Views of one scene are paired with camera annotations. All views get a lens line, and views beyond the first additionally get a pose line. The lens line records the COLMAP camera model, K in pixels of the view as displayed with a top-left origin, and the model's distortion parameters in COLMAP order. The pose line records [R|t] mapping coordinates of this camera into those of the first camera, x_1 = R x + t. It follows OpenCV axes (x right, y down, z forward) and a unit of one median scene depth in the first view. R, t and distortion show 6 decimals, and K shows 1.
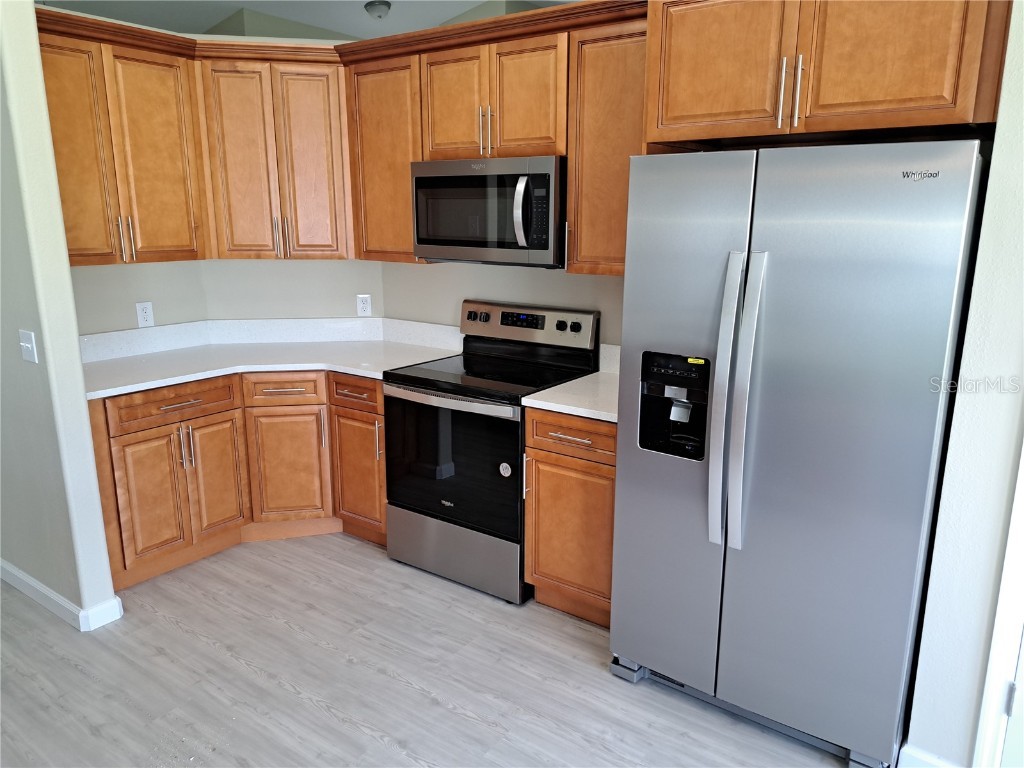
lens RADIAL K [[737.0, 0, 524.7], [0, 737.0, 384.1], [0, 0, 1]] dist [0.080121, -0.078770]
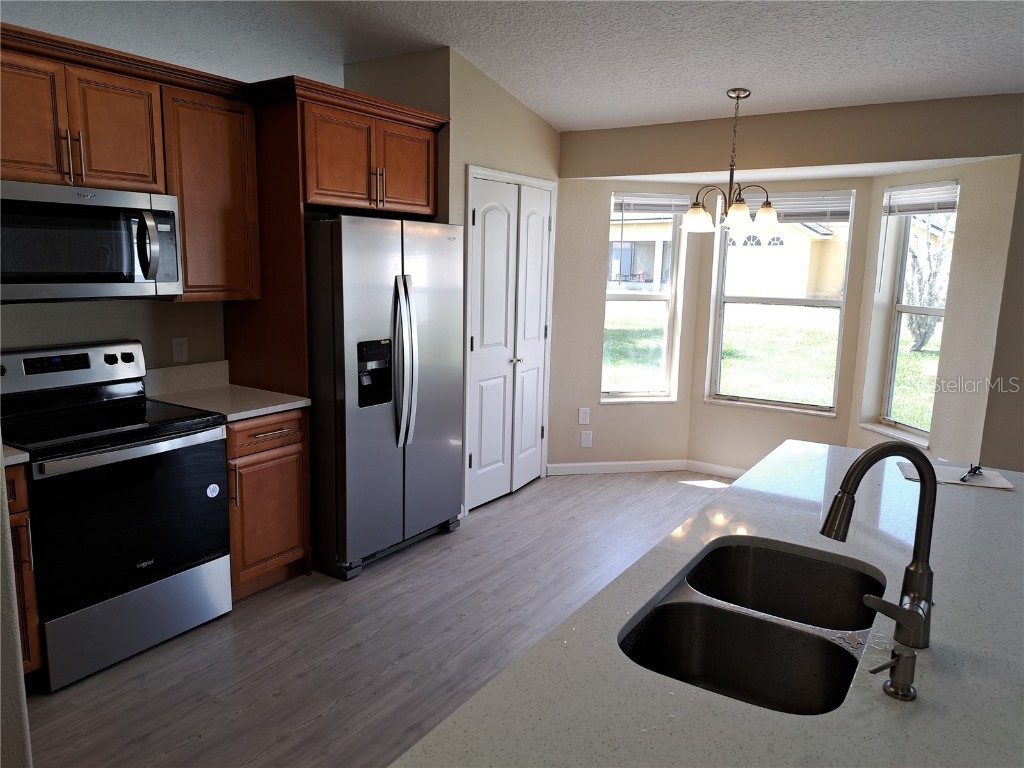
lens RADIAL K [[744.5, 0, 512.0], [0, 744.5, 384.0], [0, 0, 1]] dist [0.075540, -0.079495]
pose [[-0.043933, -0.174608, 0.983657, -1.084983], [0.198575, 0.963436, 0.179888, -0.139331], [-0.979100, 0.203233, -0.007654, 0.568083]]
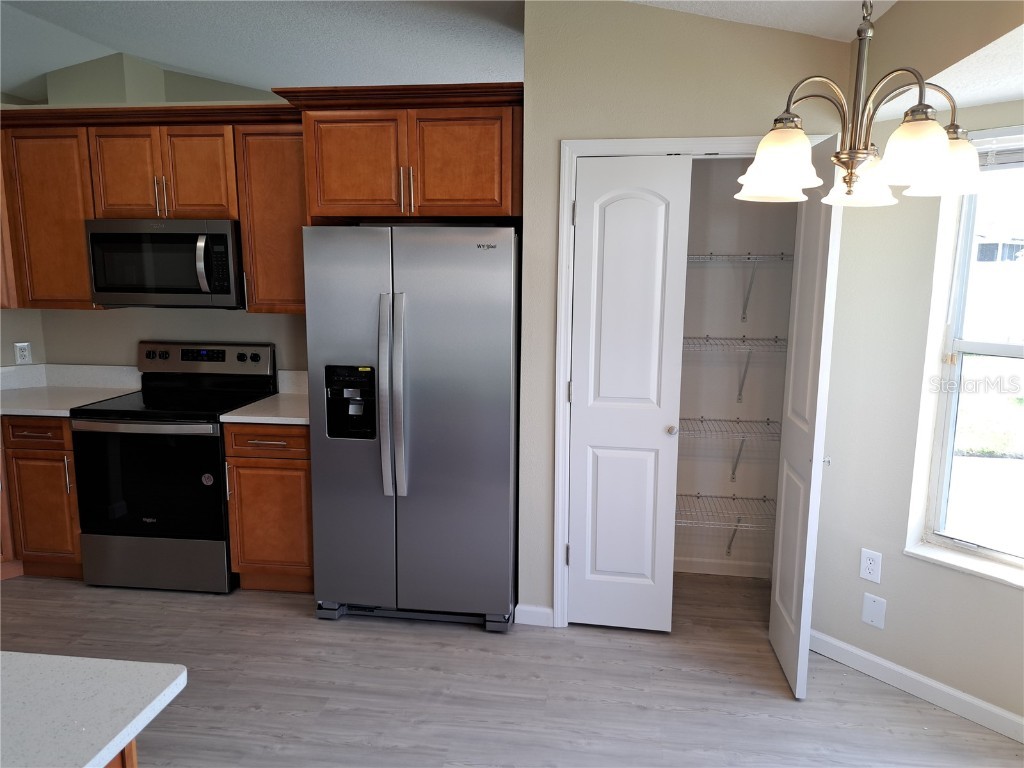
lens RADIAL K [[744.5, 0, 512.0], [0, 744.5, 384.0], [0, 0, 1]] dist [0.075540, -0.079495]
pose [[0.890345, -0.076276, 0.448852, -0.123740], [0.103009, 0.994050, -0.035403, 0.058300], [-0.443481, 0.077757, 0.892904, -0.310042]]
